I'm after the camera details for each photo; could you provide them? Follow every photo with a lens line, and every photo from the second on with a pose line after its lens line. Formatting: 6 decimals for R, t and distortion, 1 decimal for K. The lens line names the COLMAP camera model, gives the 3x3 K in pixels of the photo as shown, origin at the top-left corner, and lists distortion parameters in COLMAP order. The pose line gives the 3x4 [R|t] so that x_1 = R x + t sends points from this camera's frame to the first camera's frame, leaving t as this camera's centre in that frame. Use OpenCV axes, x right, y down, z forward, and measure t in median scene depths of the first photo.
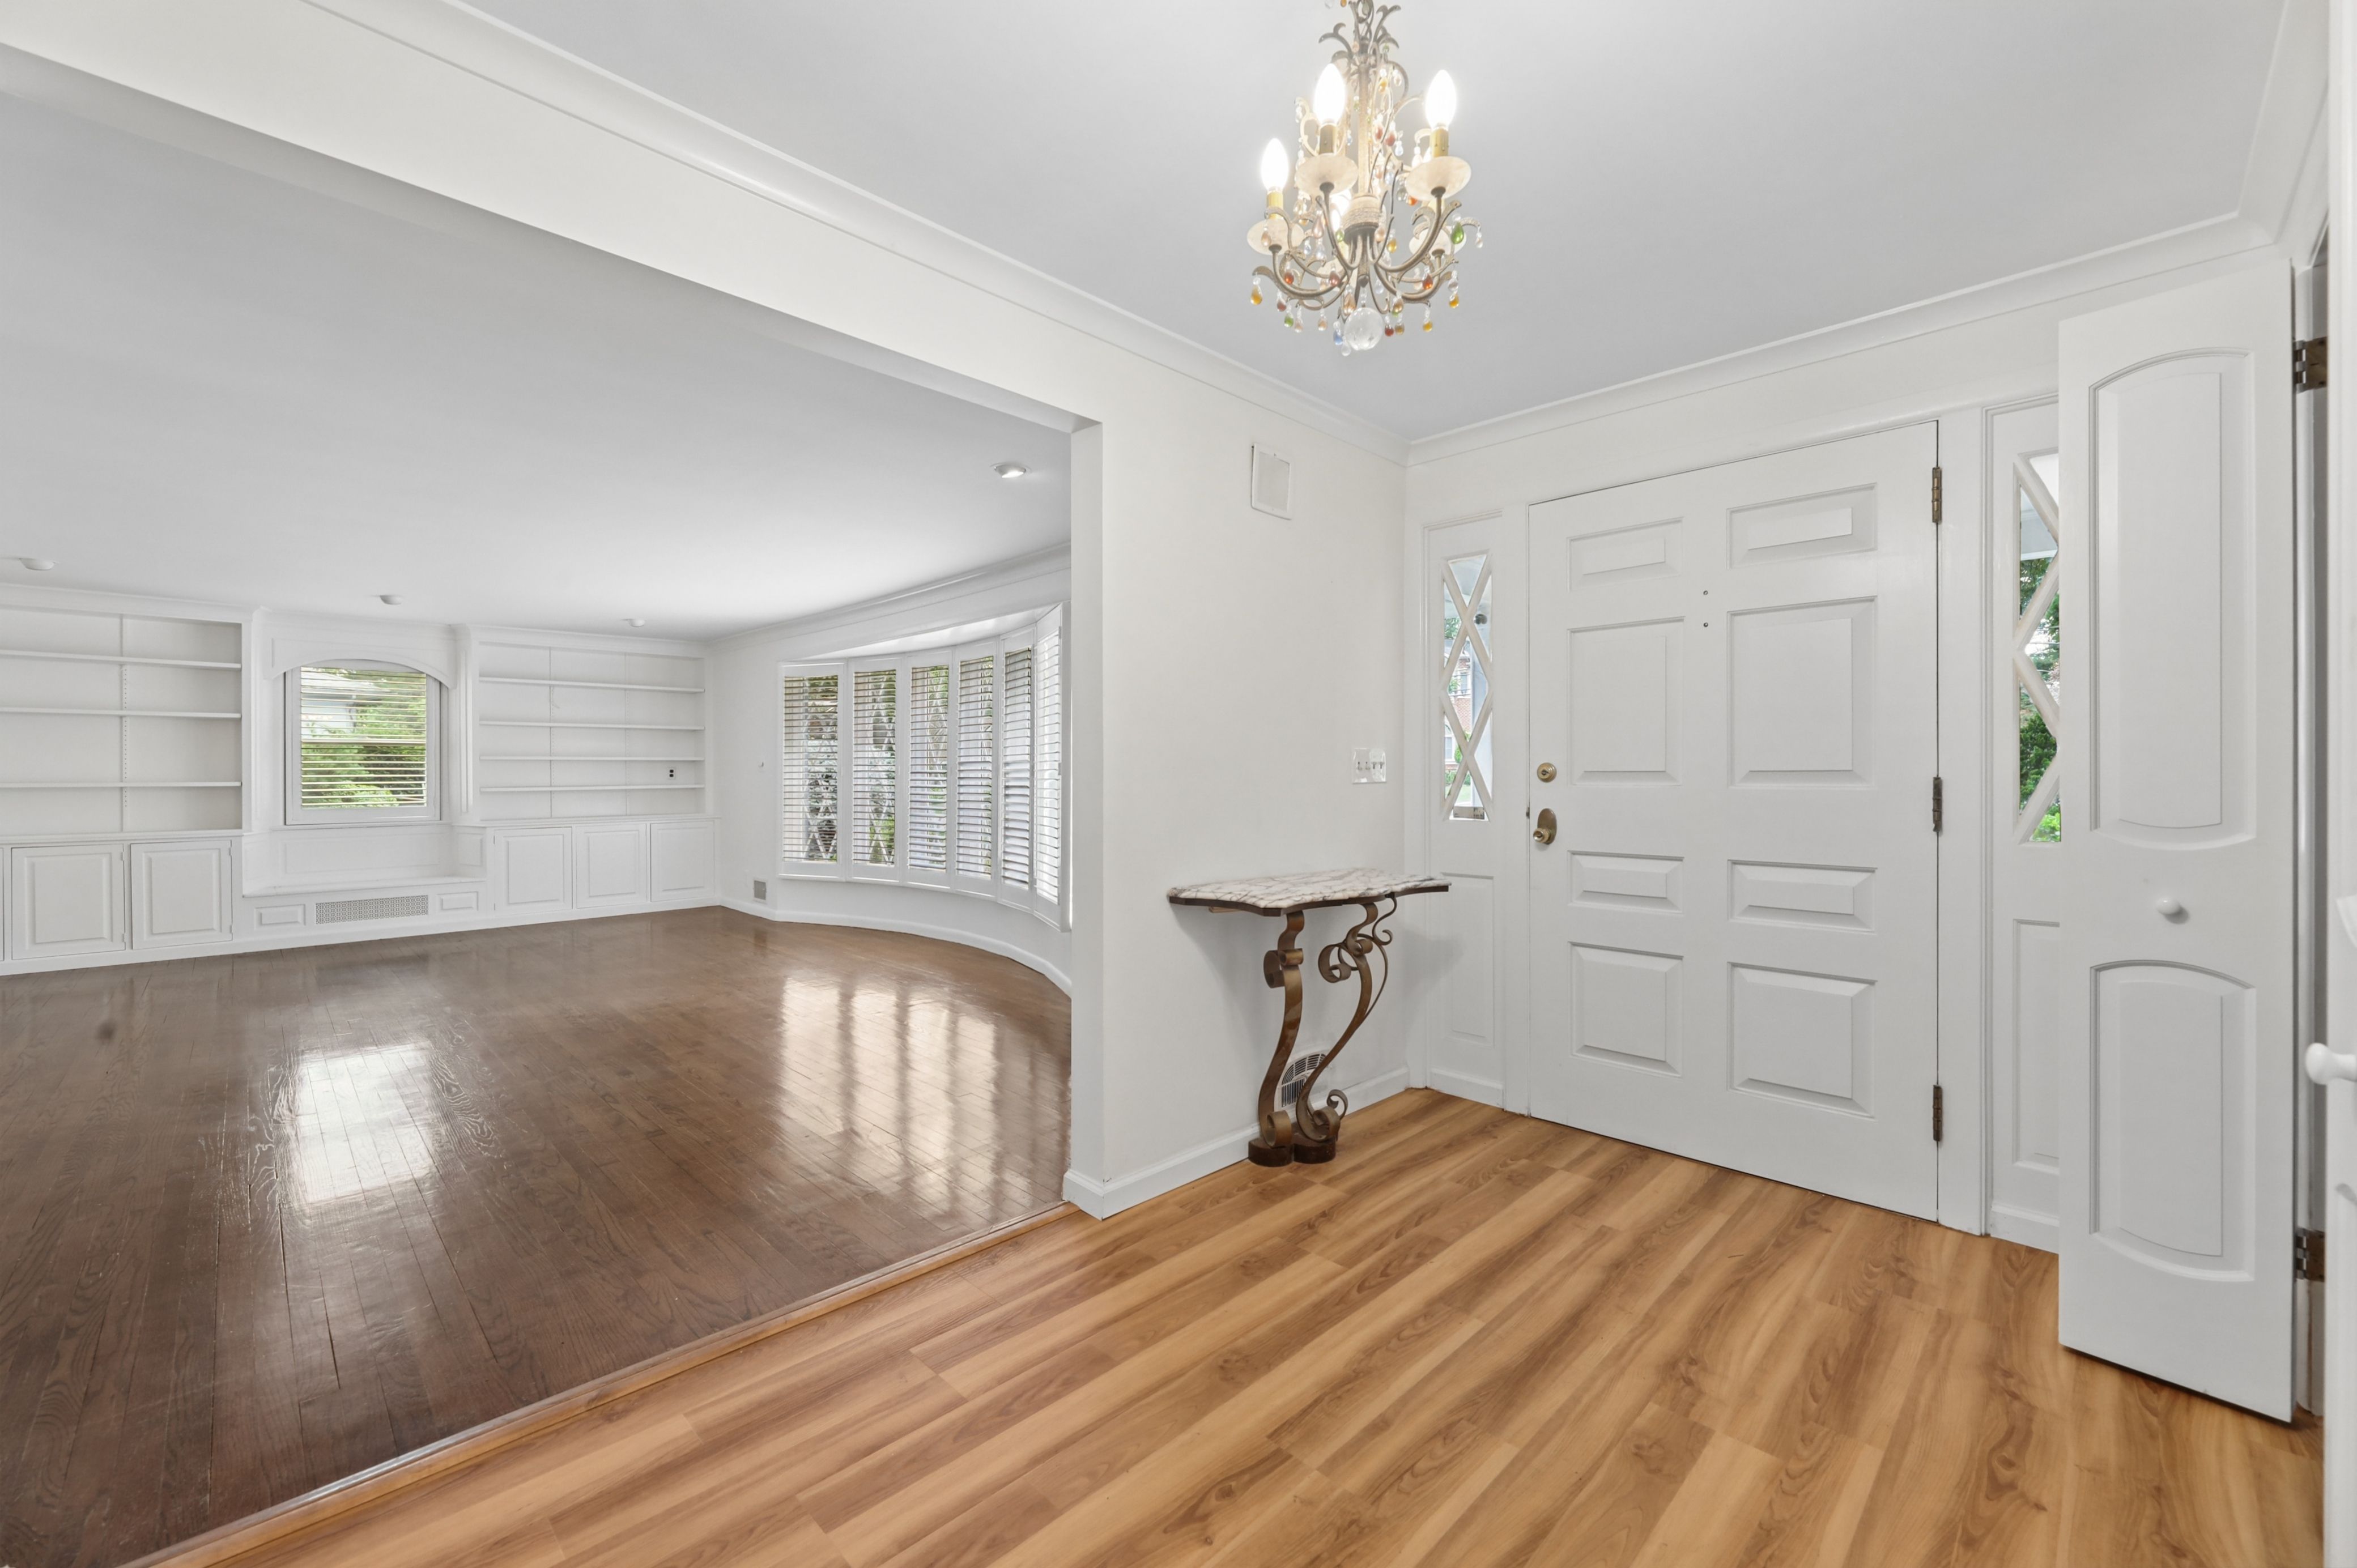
lens RADIAL K [[955.6, 0, 1169.8], [0, 955.6, 778.7], [0, 0, 1]] dist [0.000337, 0.000255]
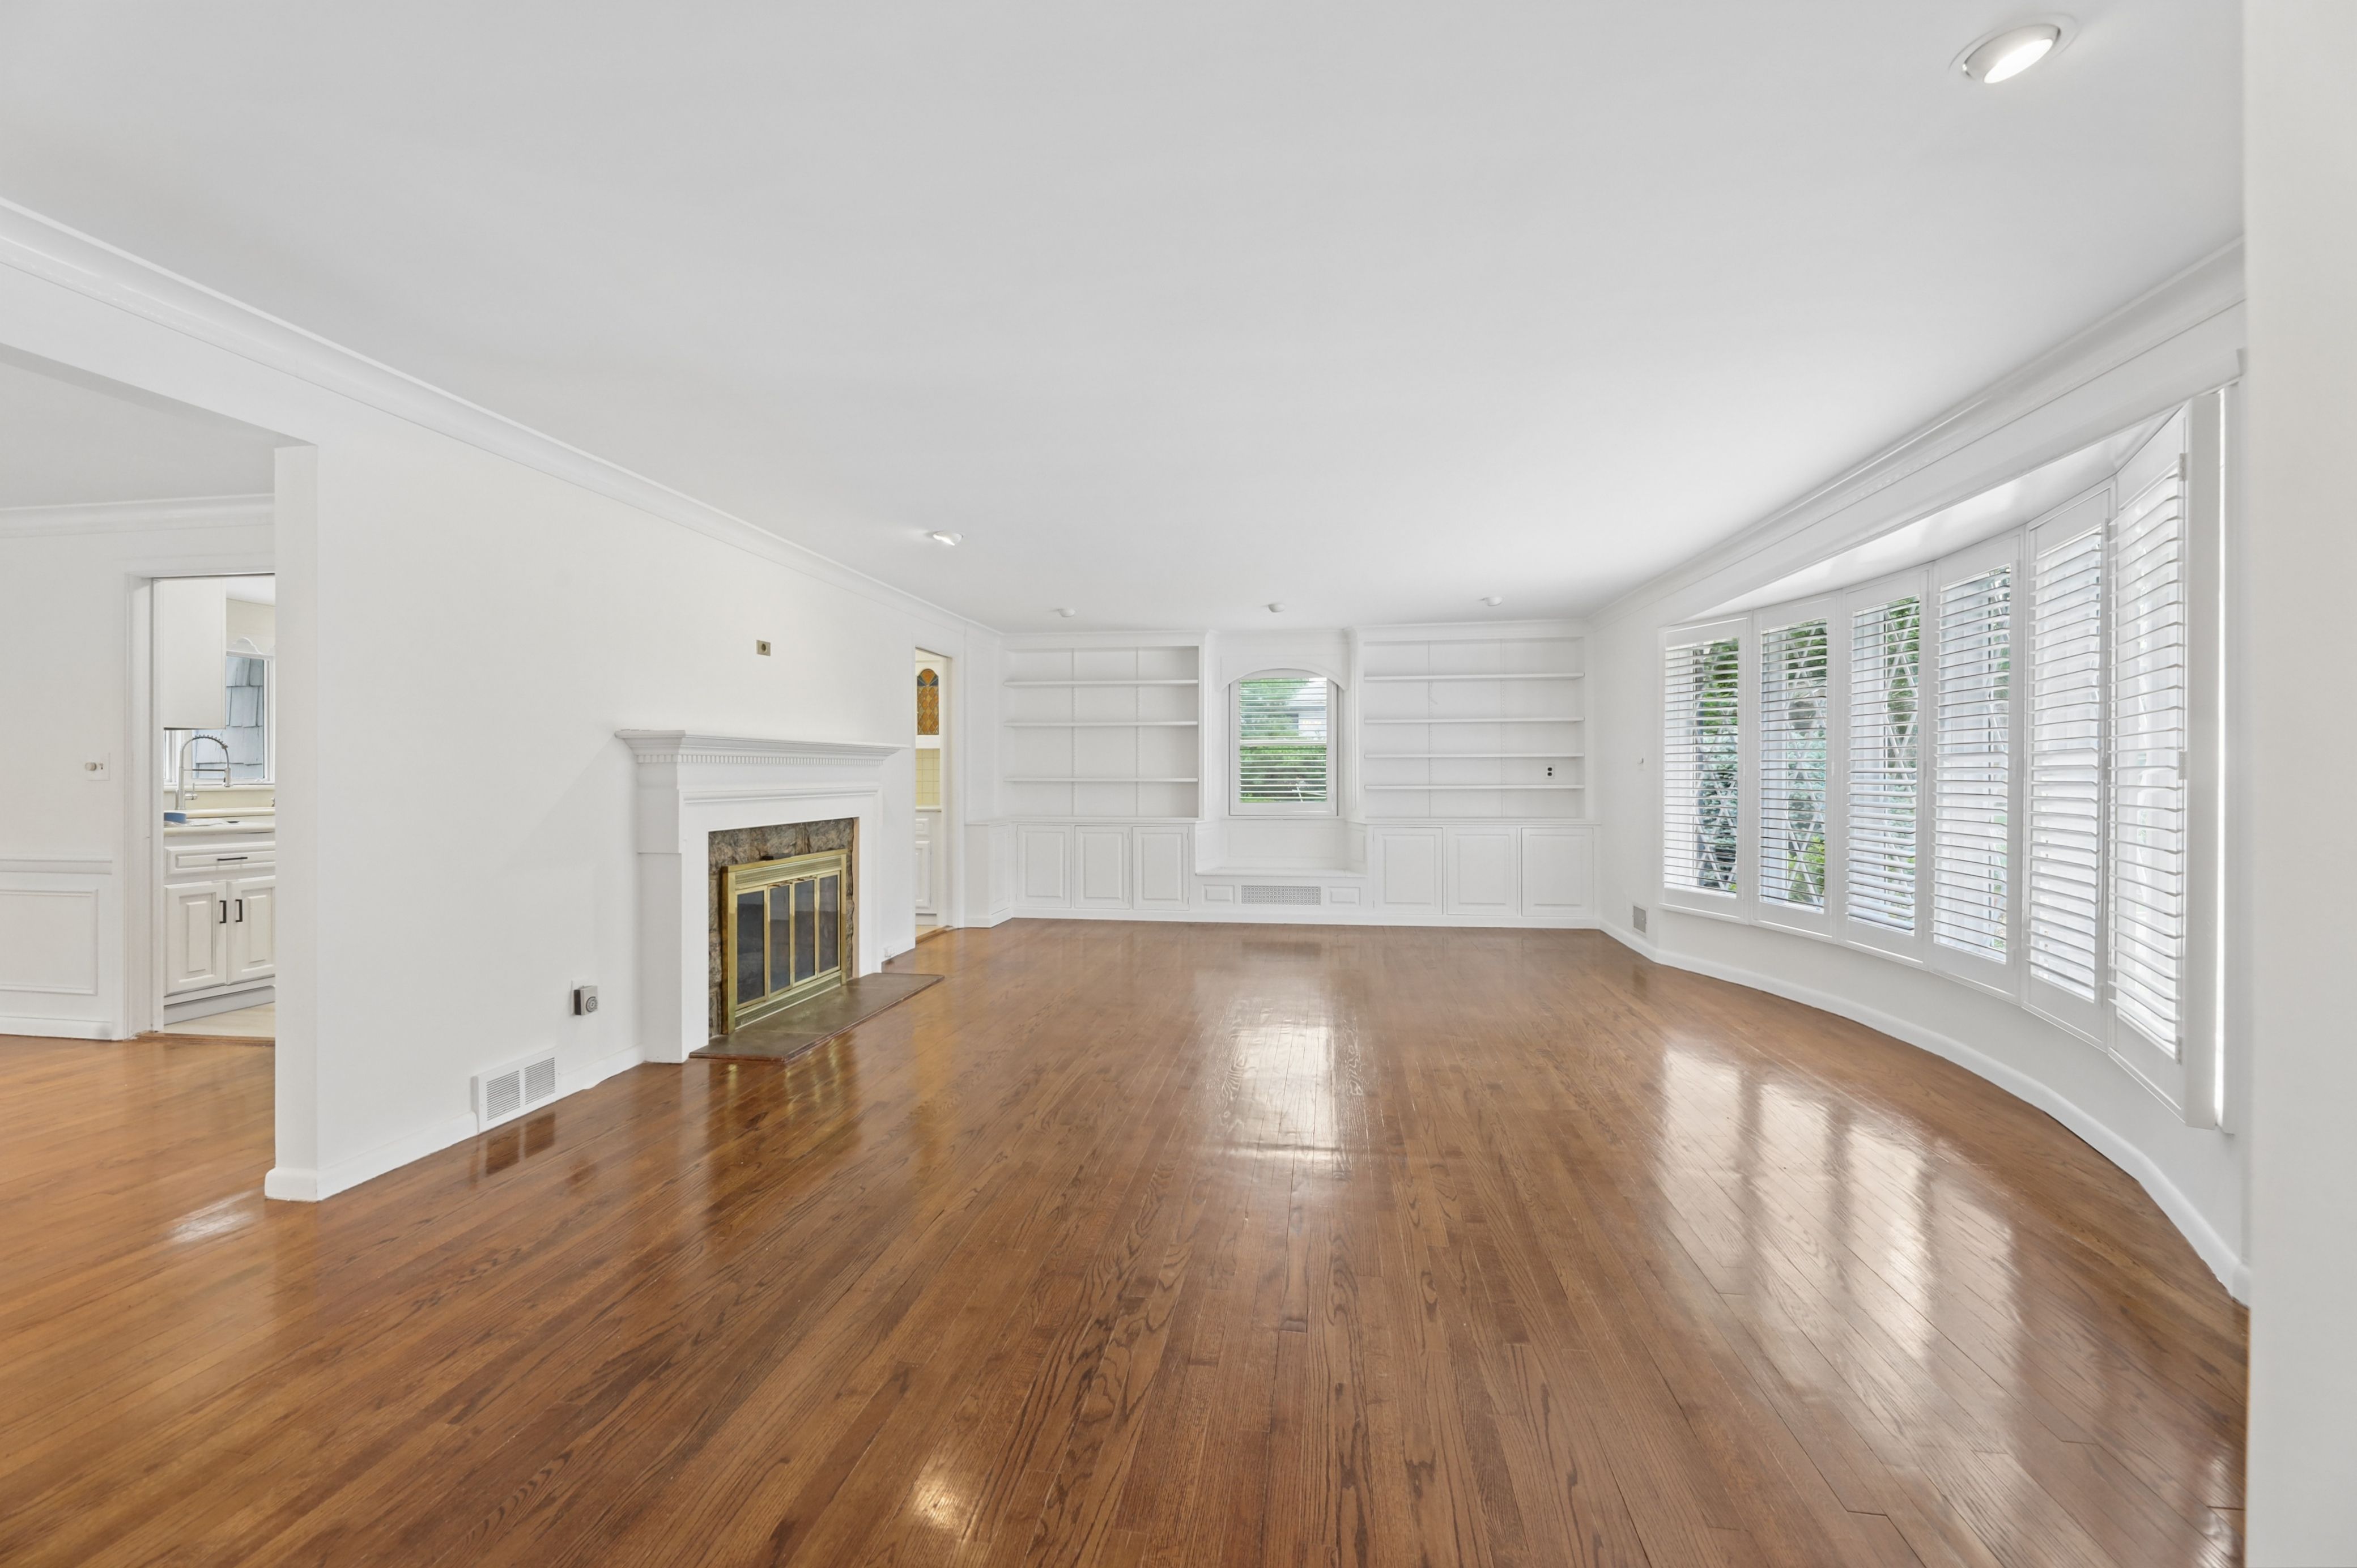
lens RADIAL K [[941.1, 0, 1192.3], [0, 941.1, 767.7], [0, 0, 1]] dist [0.002572, -0.003837]
pose [[0.600144, -0.000761, -0.799891, -0.029796], [-0.005903, 0.999968, -0.005381, -0.003039], [0.799870, 0.007952, 0.600121, 0.257486]]
